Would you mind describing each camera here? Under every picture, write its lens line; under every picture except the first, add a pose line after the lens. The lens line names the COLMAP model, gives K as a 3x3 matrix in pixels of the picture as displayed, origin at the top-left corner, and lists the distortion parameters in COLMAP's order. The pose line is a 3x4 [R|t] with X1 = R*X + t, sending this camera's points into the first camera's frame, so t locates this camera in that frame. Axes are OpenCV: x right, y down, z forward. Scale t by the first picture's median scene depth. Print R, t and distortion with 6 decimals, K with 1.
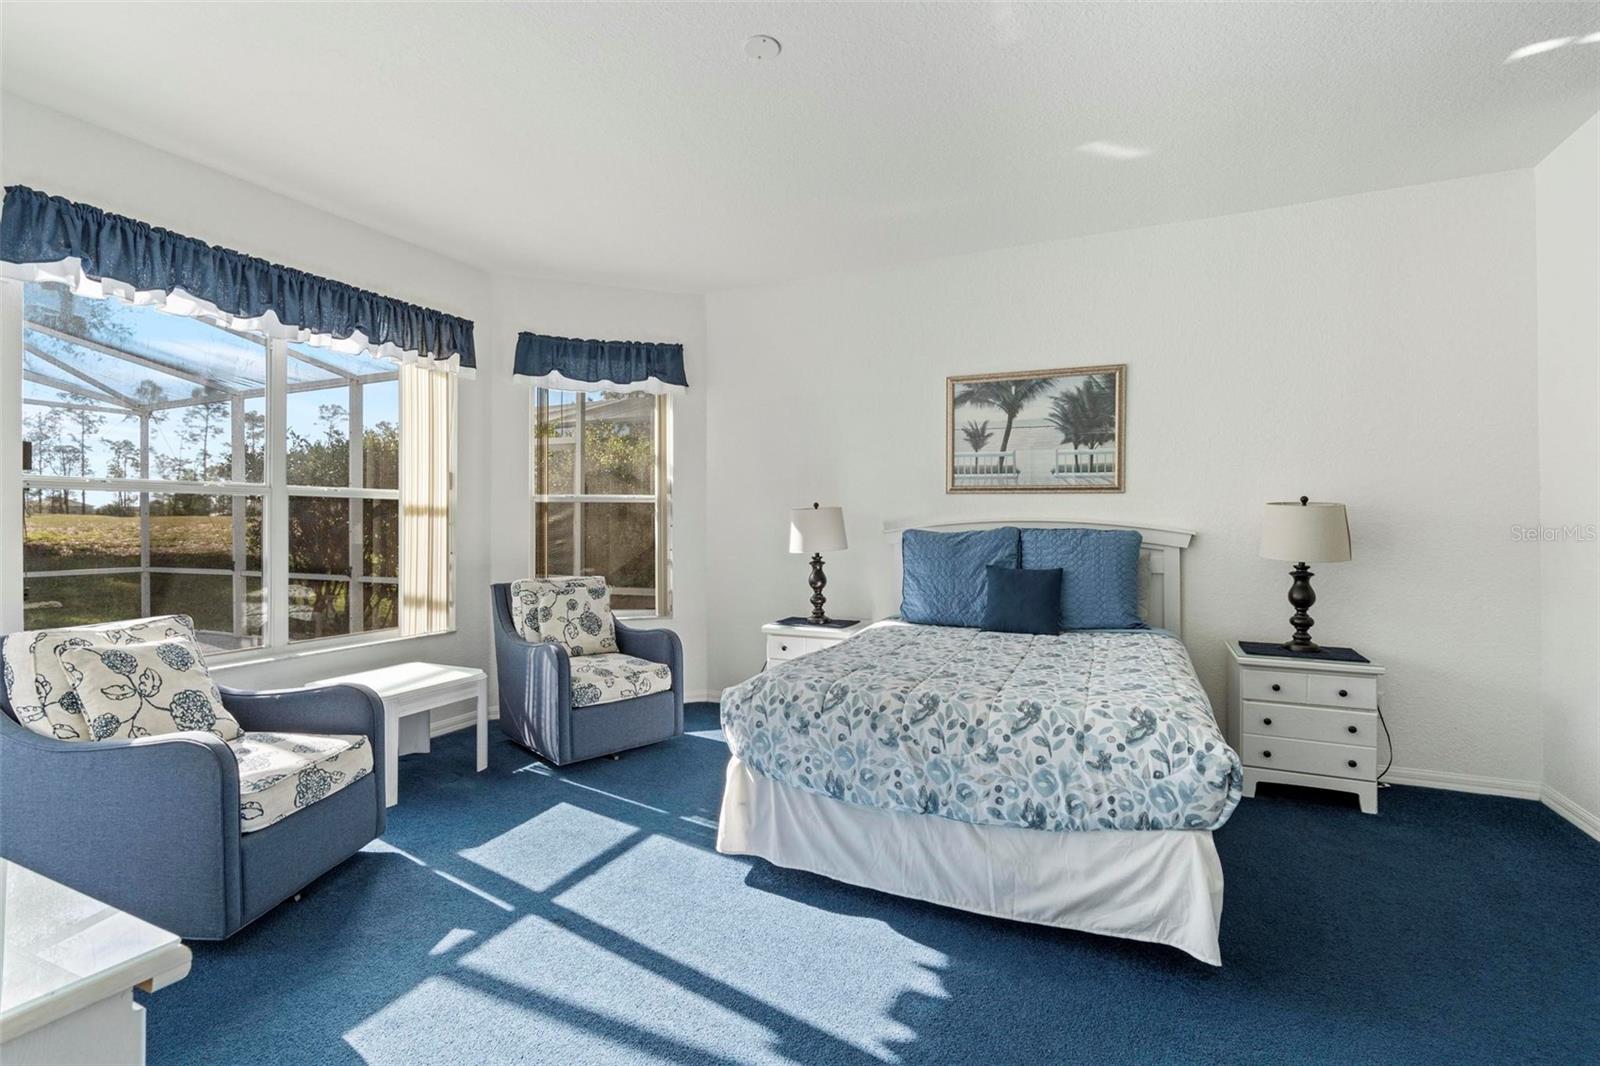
lens RADIAL K [[721.6, 0, 811.5], [0, 721.6, 523.1], [0, 0, 1]] dist [0.000293, 0.000312]
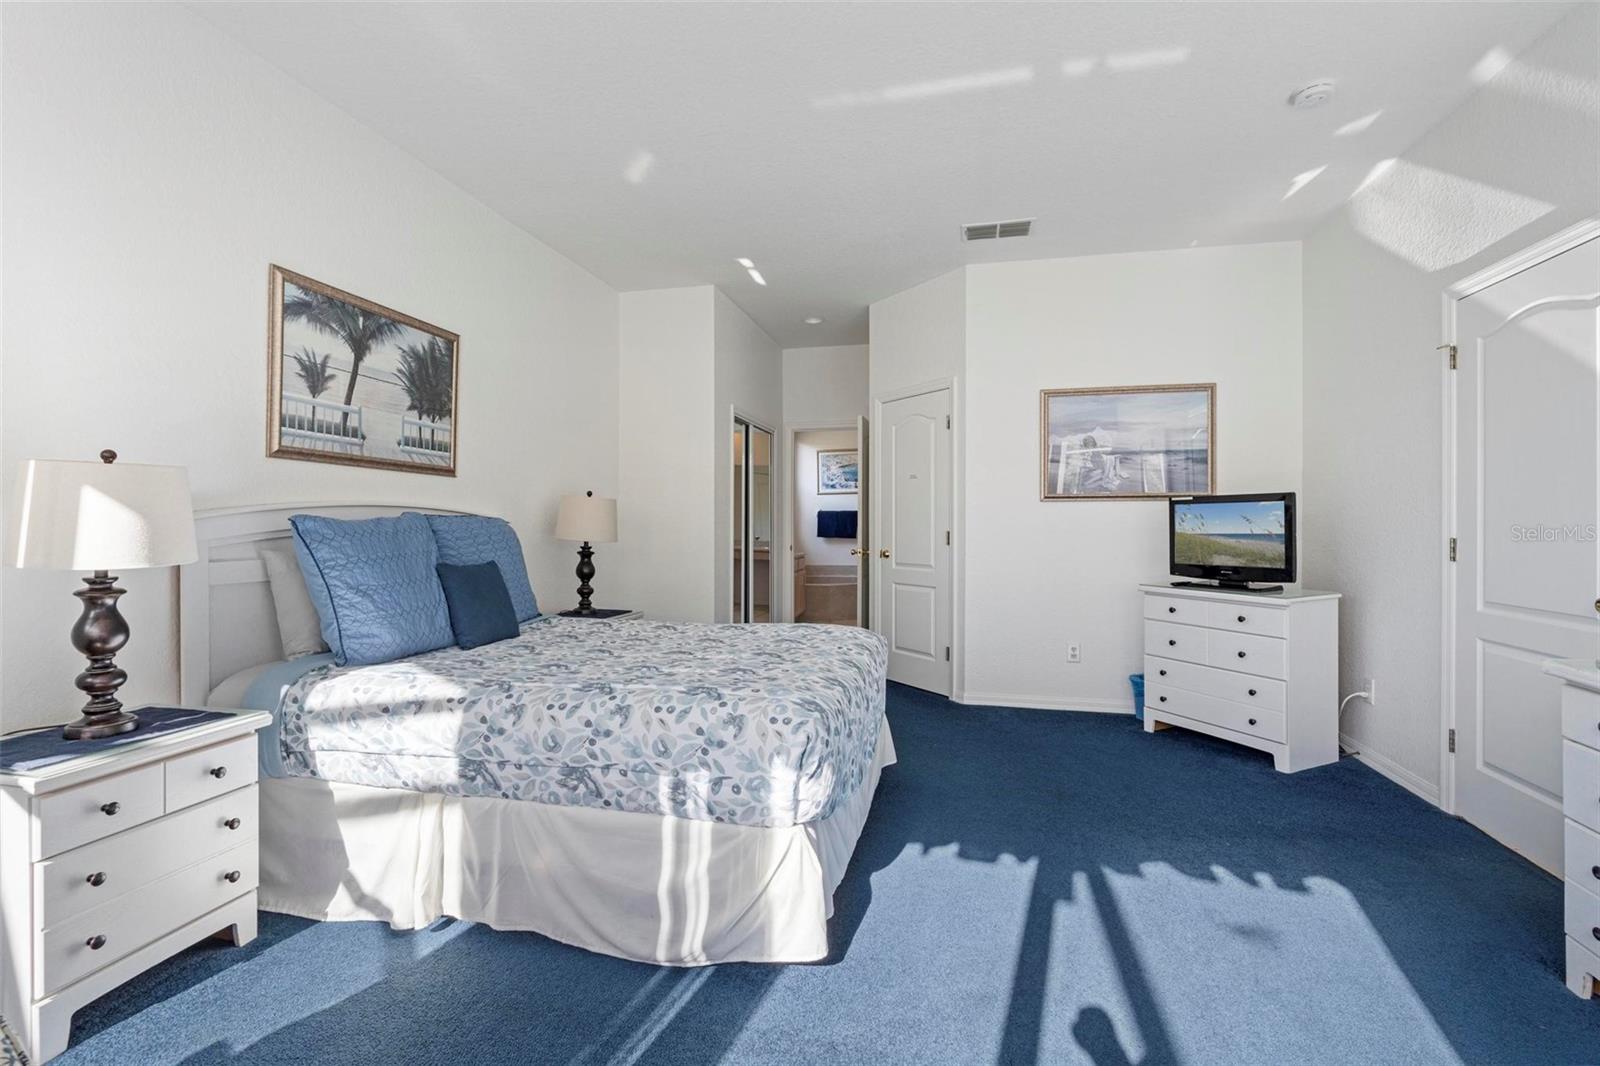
lens RADIAL K [[721.6, 0, 811.5], [0, 721.6, 523.1], [0, 0, 1]] dist [0.000293, 0.000312]
pose [[-0.191575, 0.005625, 0.981462, -0.513523], [0.011884, 0.999924, -0.003411, 0.022902], [-0.981406, 0.011010, -0.191627, 0.707539]]
